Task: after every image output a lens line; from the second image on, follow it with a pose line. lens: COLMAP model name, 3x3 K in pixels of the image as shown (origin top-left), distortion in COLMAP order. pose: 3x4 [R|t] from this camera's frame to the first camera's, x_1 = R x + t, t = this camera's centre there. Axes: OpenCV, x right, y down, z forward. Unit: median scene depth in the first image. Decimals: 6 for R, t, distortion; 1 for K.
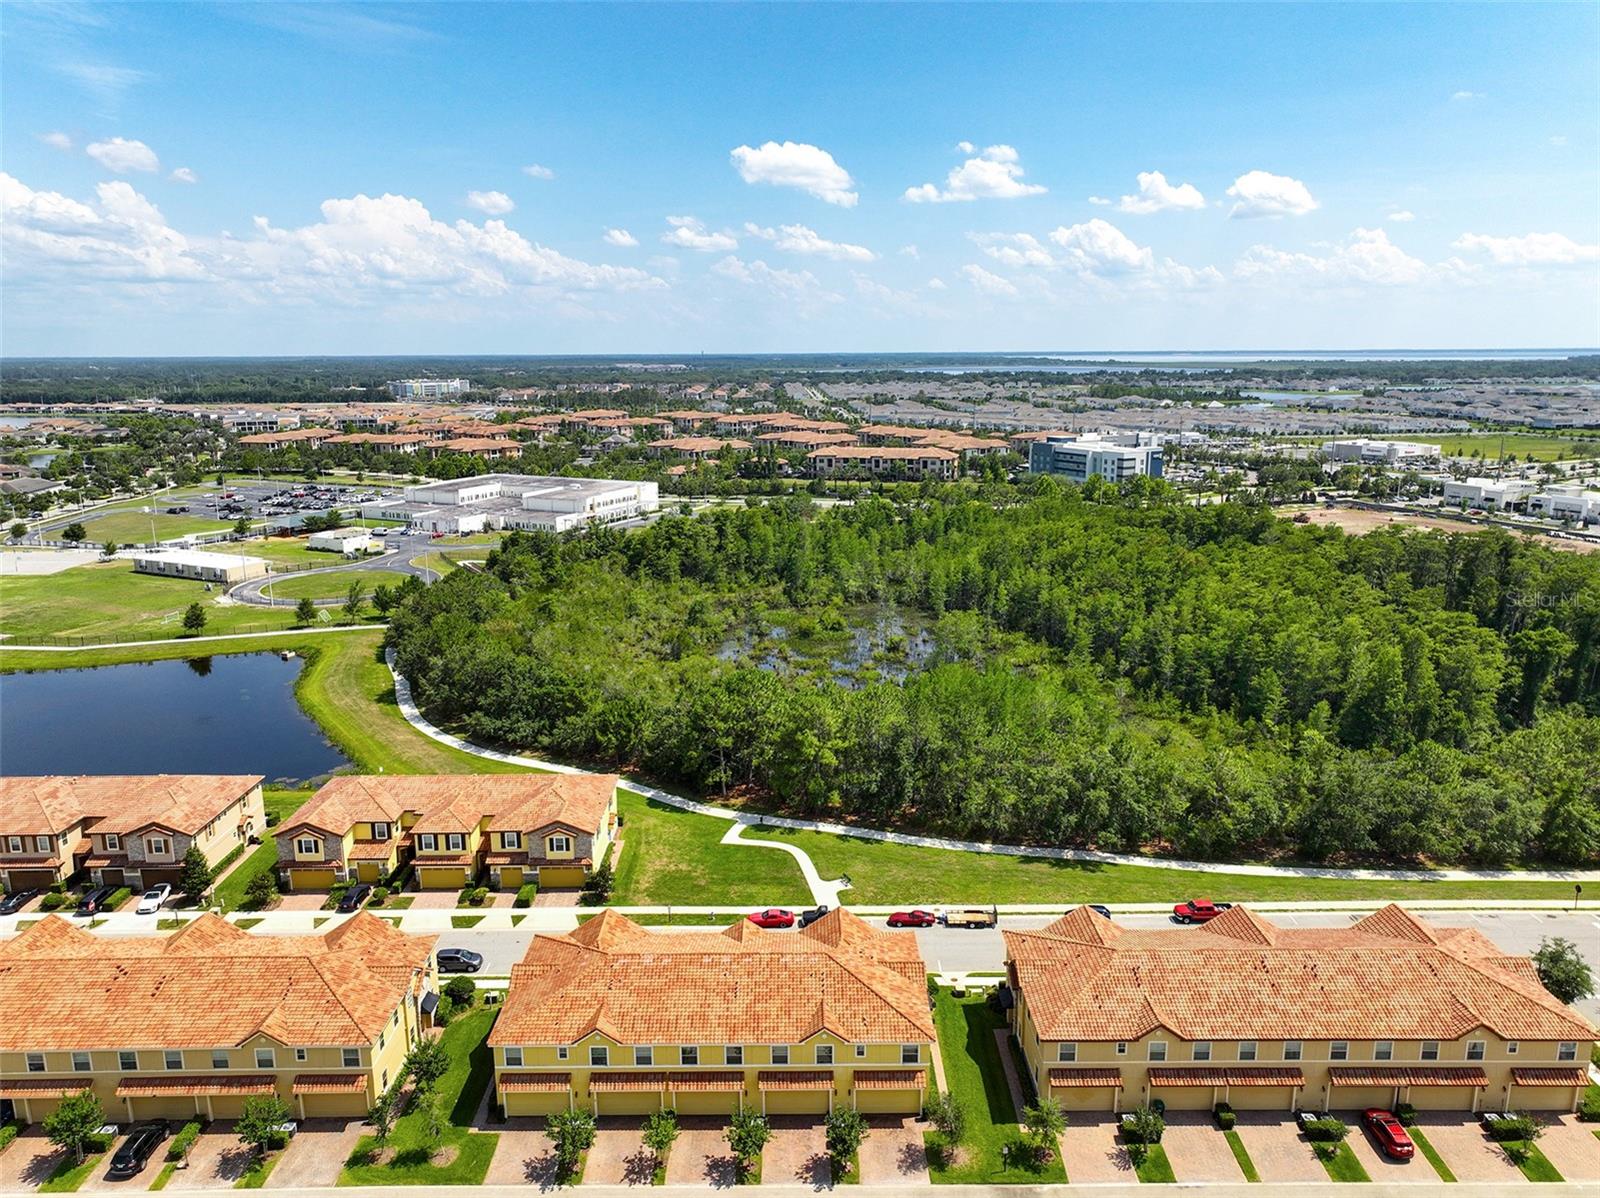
lens RADIAL K [[1116.9, 0, 789.8], [0, 1116.9, 610.1], [0, 0, 1]] dist [0.002959, 0.015758]
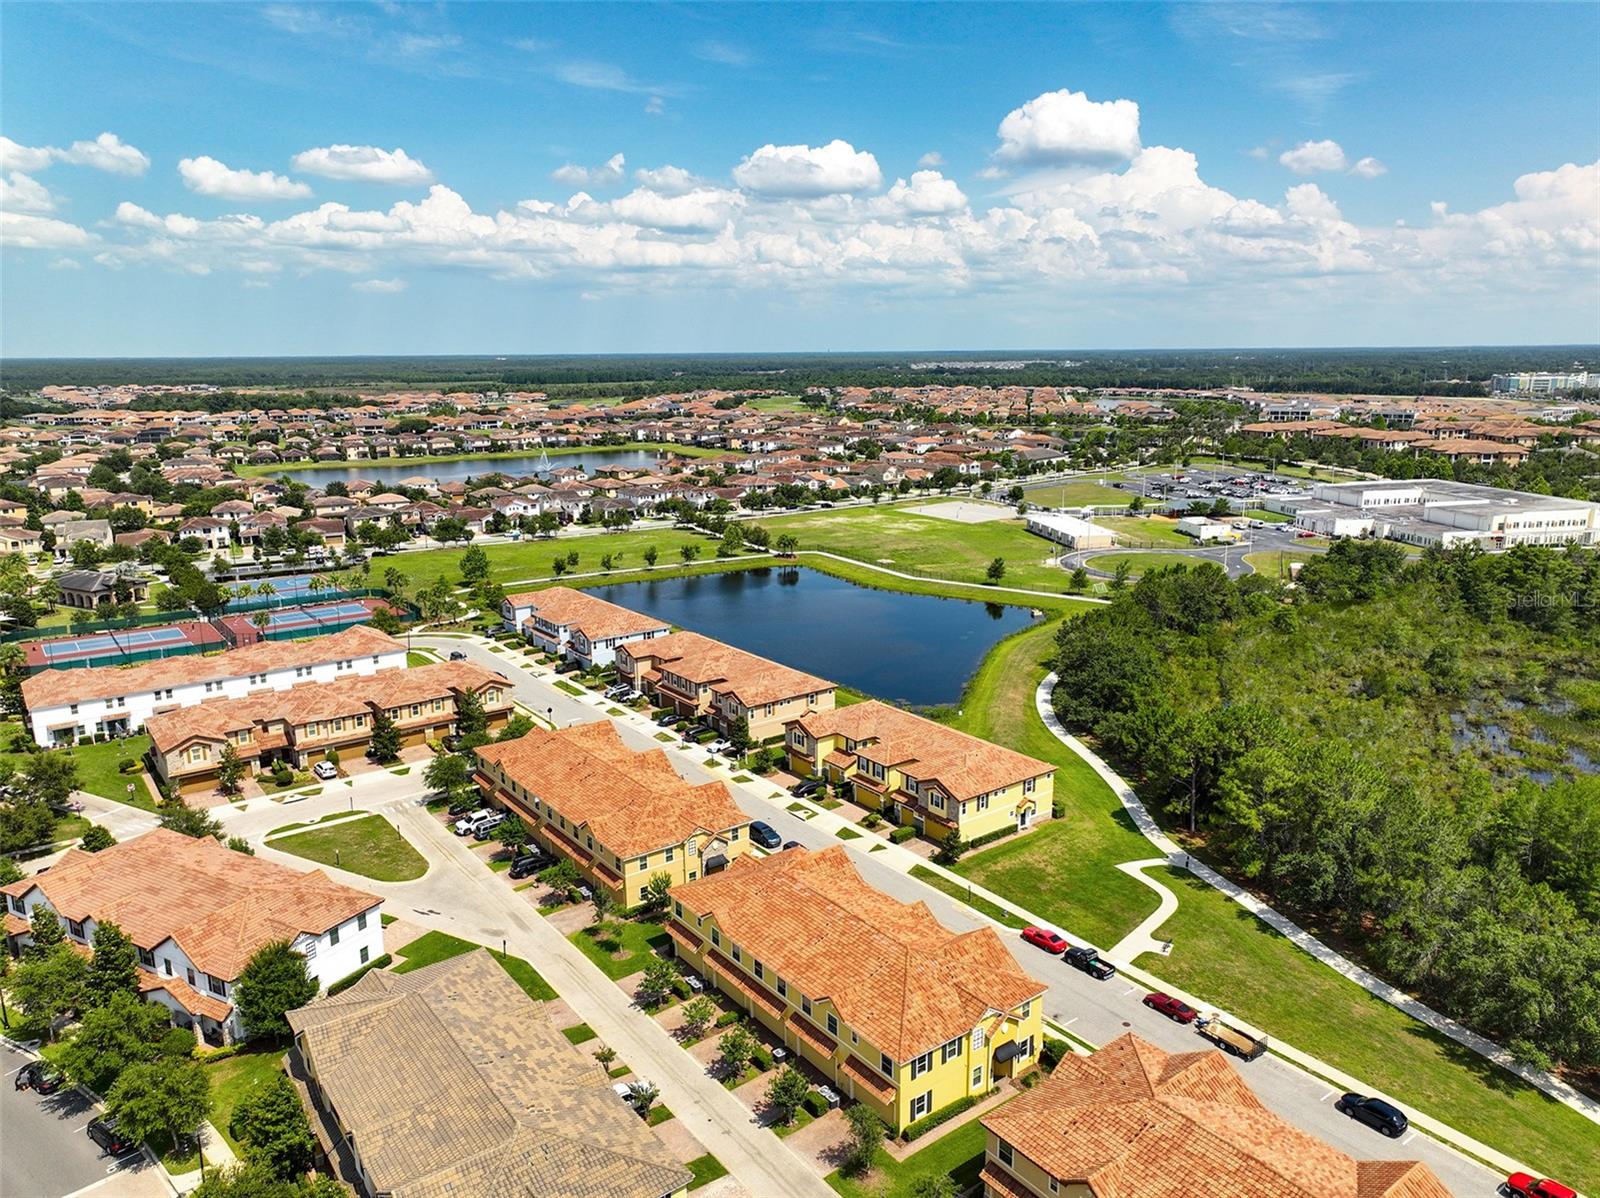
lens RADIAL K [[1116.9, 0, 802.1], [0, 1116.9, 593.6], [0, 0, 1]] dist [0.002959, 0.015758]
pose [[0.605034, 0.172320, -0.777329, 0.506155], [-0.176904, 0.980990, 0.079774, -0.049531], [0.776298, 0.089247, 0.624016, 0.196160]]
